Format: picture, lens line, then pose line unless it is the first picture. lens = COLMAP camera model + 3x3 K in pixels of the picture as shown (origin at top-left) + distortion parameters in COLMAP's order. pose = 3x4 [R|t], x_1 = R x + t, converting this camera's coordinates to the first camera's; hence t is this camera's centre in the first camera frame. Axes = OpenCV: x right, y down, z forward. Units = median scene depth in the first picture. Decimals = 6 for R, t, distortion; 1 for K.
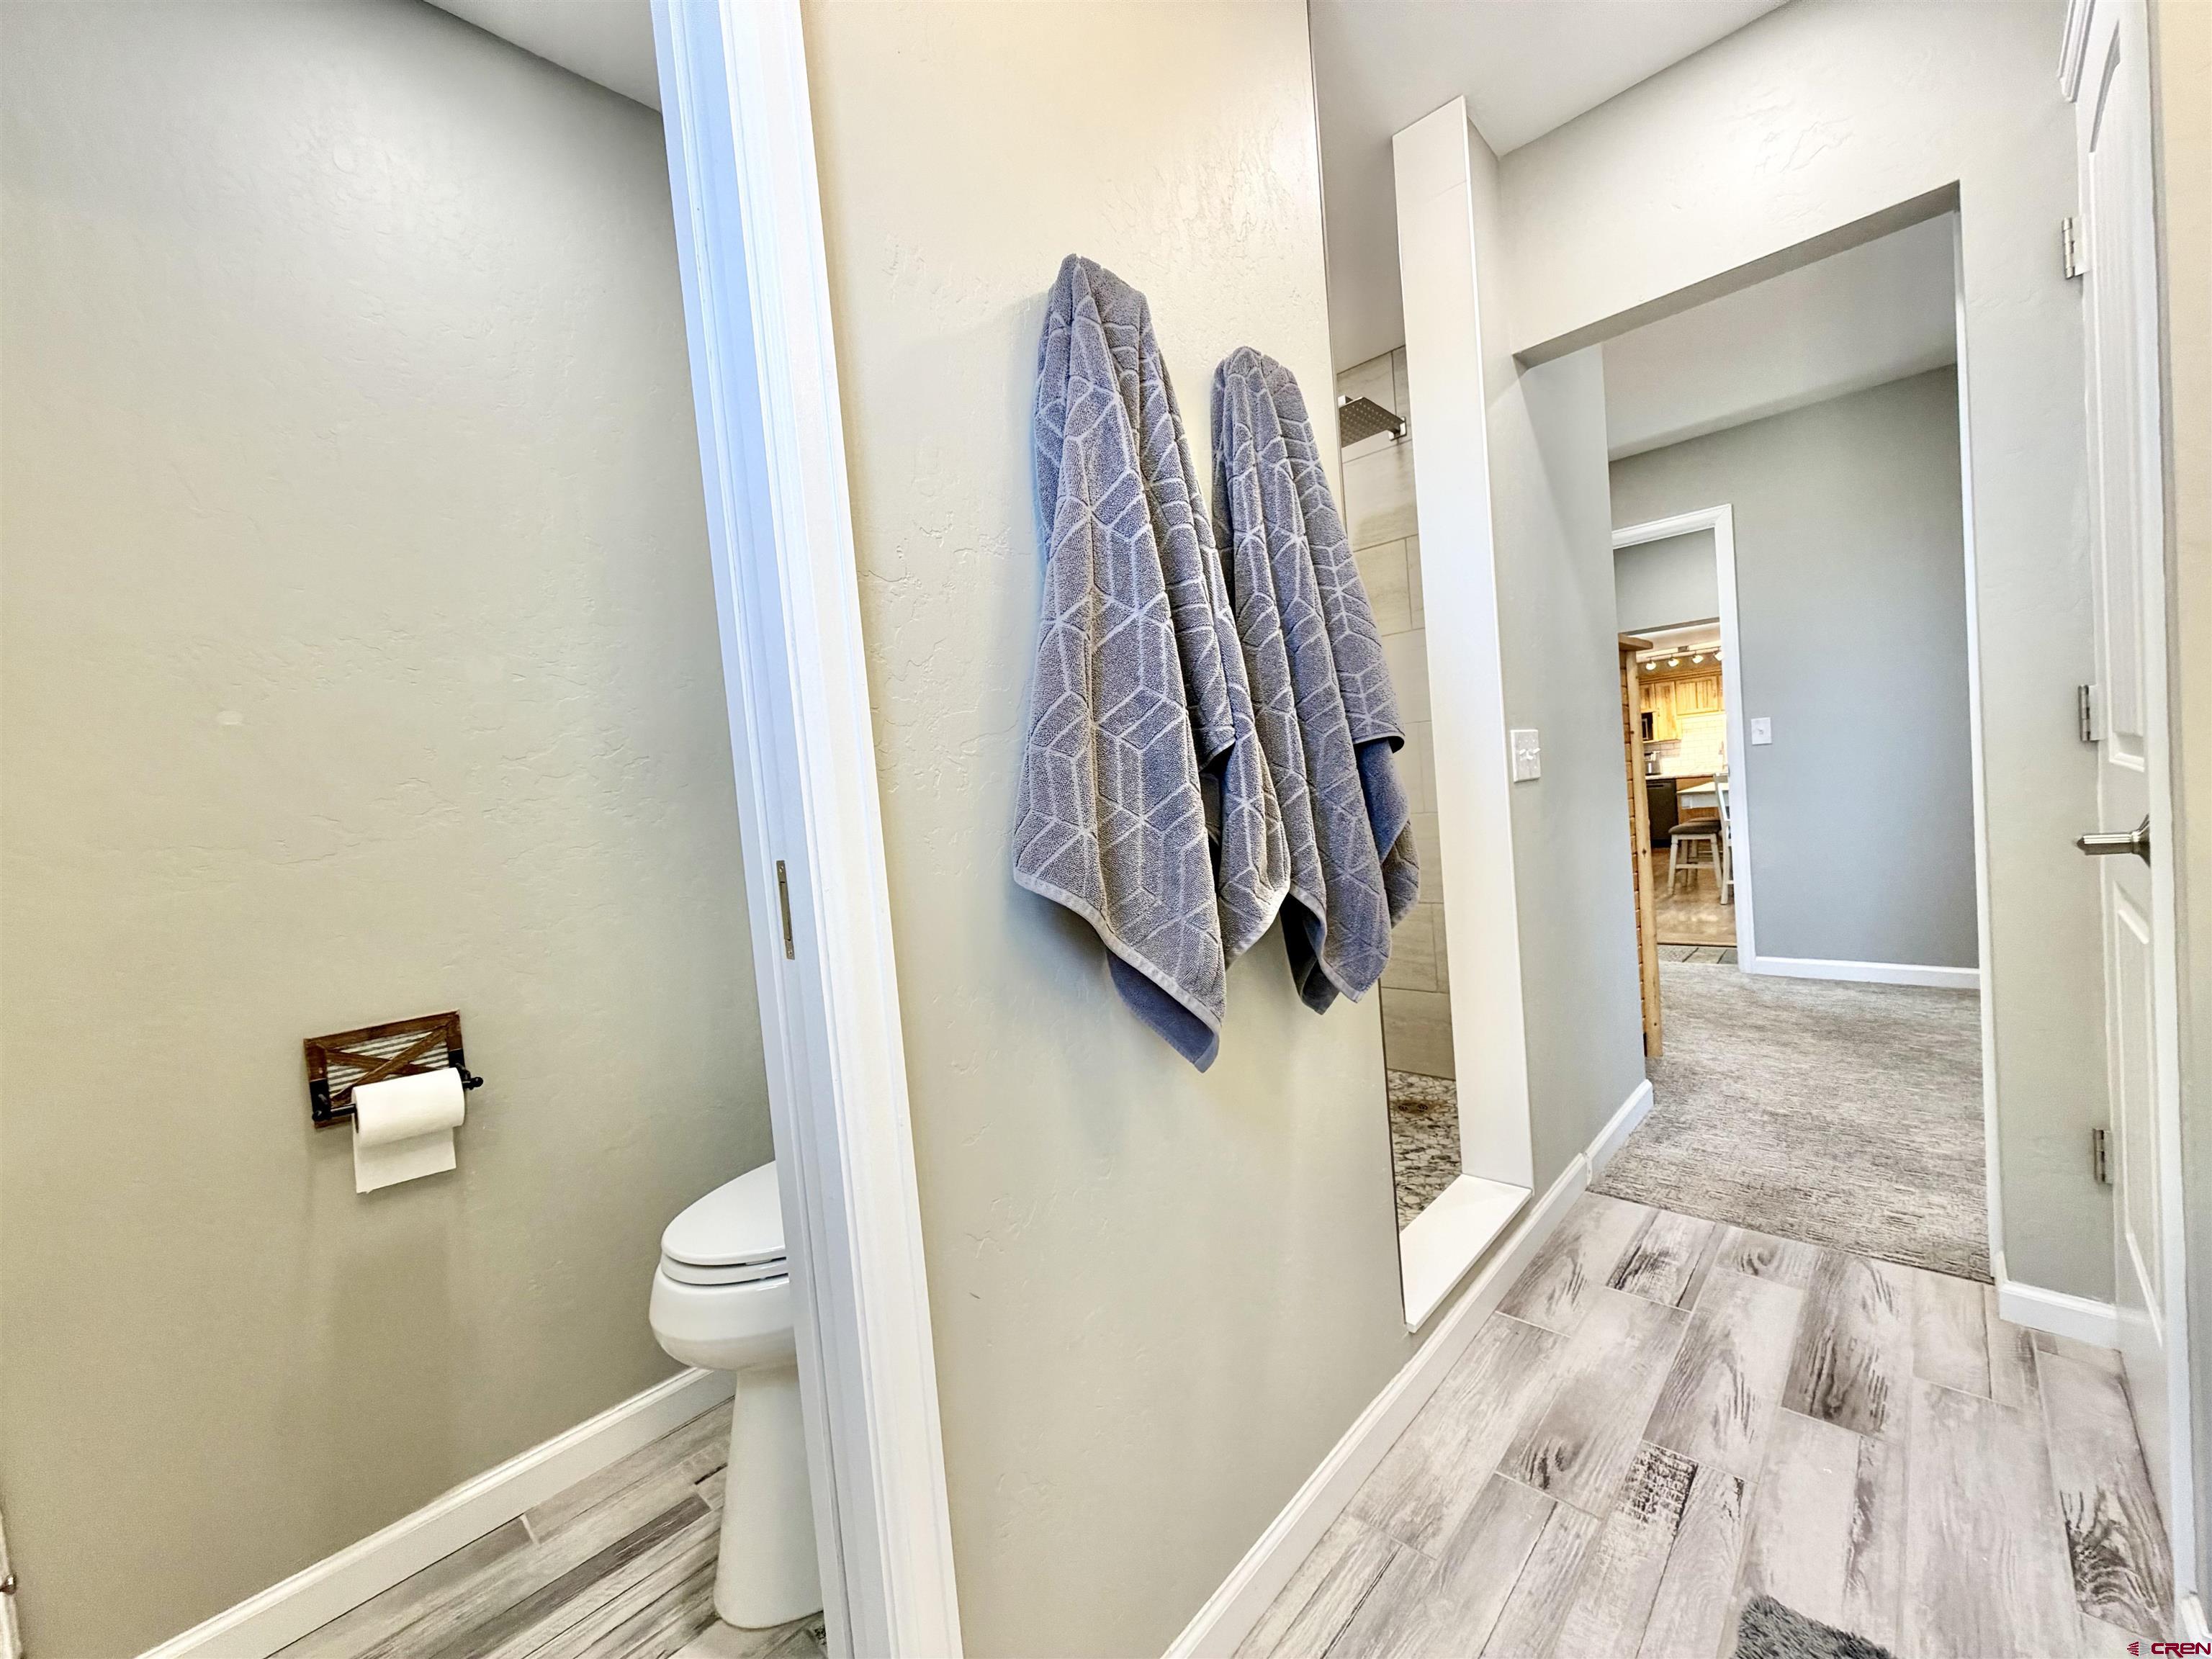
lens RADIAL K [[881.2, 0, 1090.8], [0, 881.2, 822.5], [0, 0, 1]] dist [-0.001479, 0.001037]
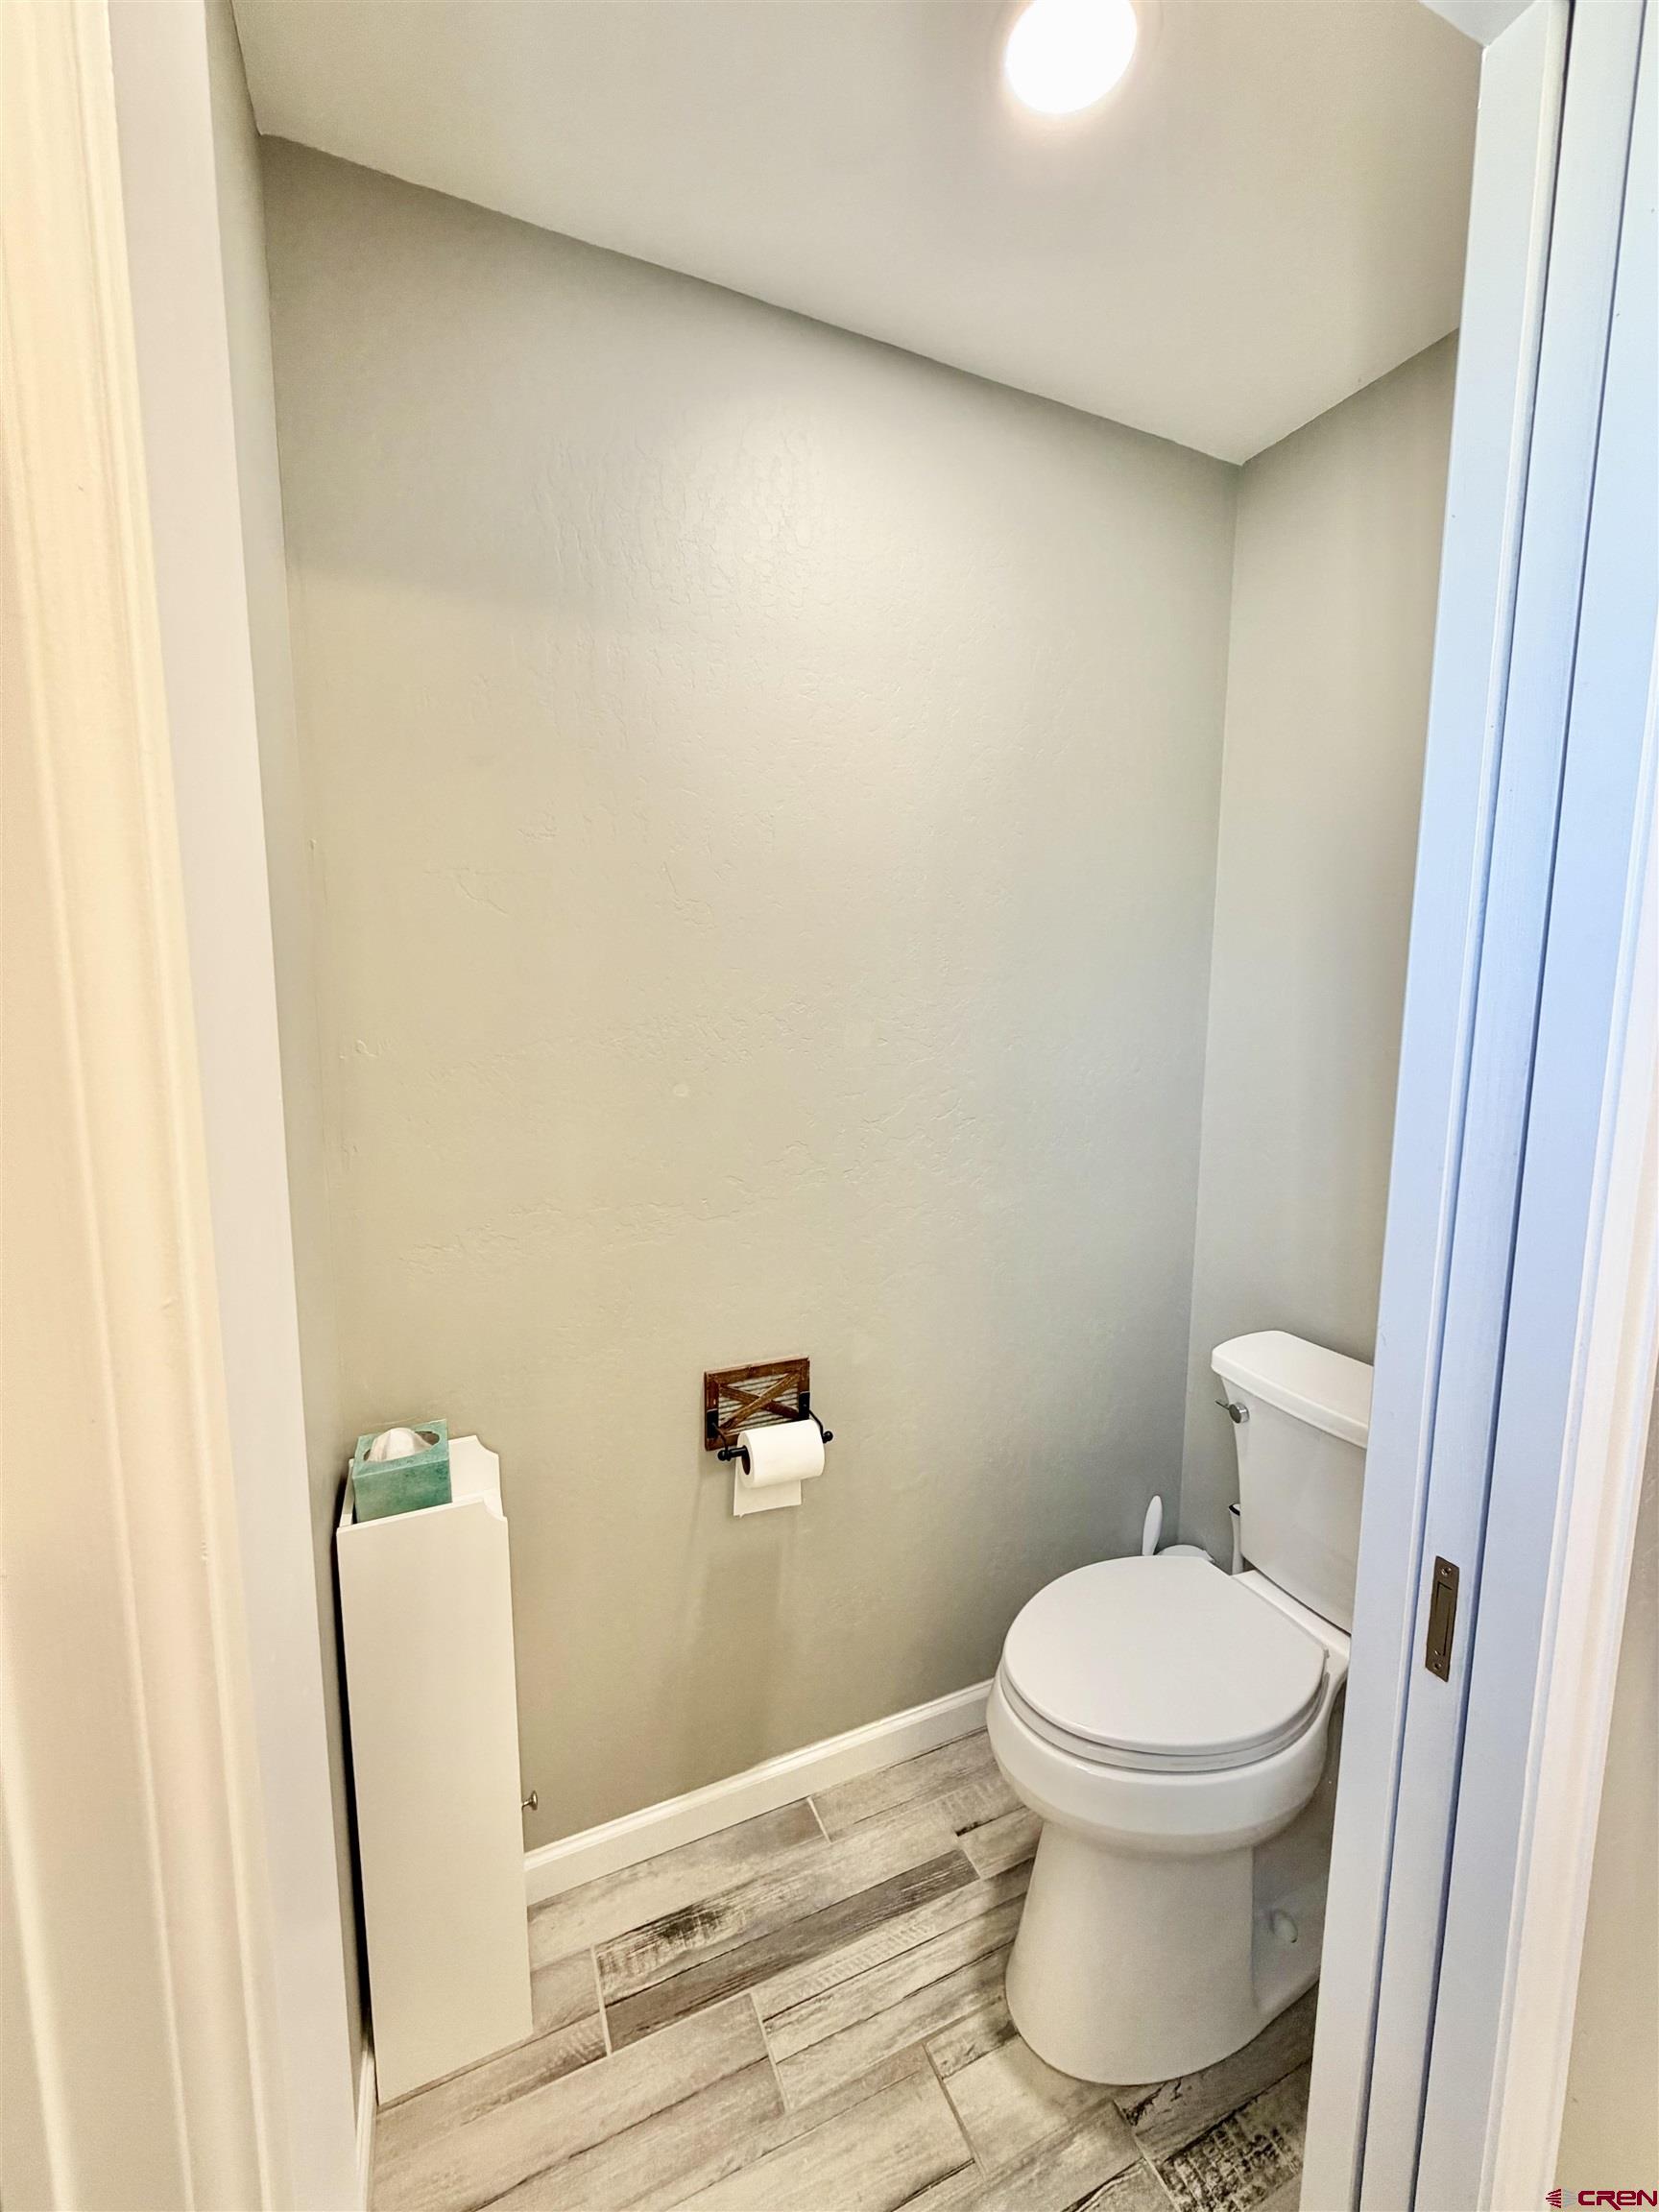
lens RADIAL K [[881.2, 0, 826.3], [0, 881.2, 1102.0], [0, 0, 1]] dist [-0.001479, 0.001037]
pose [[0.917426, 0.141222, -0.372003, -0.366136], [-0.106633, 0.987961, 0.112080, -0.232266], [0.383353, -0.063157, 0.921440, 0.038927]]
